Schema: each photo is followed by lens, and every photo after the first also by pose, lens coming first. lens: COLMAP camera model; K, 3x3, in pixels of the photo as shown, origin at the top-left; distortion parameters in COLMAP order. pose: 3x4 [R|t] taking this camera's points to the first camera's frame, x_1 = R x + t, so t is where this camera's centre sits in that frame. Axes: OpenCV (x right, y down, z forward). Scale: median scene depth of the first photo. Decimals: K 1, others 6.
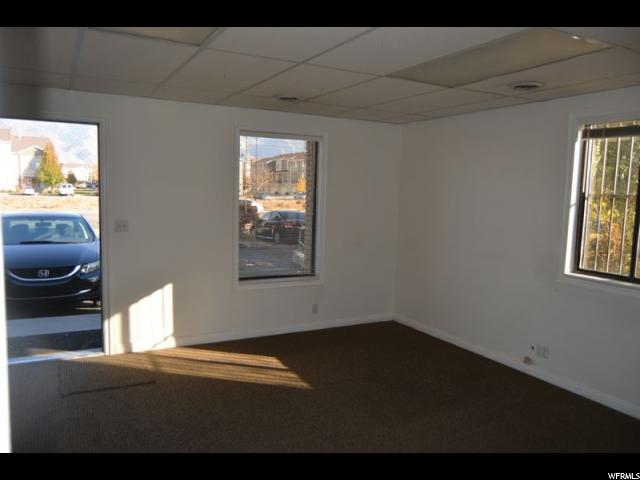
lens RADIAL K [[495.0, 0, 318.4], [0, 495.0, 237.0], [0, 0, 1]] dist [-0.022095, 0.006594]
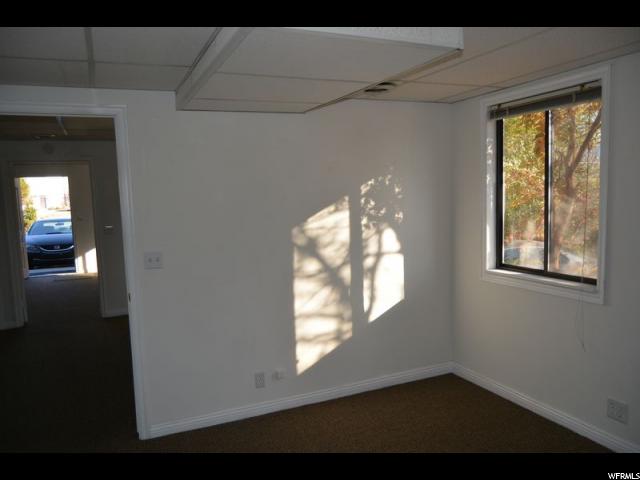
lens RADIAL K [[495.0, 0, 323.0], [0, 495.0, 243.1], [0, 0, 1]] dist [-0.022095, 0.006594]
pose [[0.995467, -0.041784, -0.085435, 0.576029], [0.041405, 0.999123, -0.006199, 0.096952], [0.085619, 0.002634, 0.996324, -0.749874]]
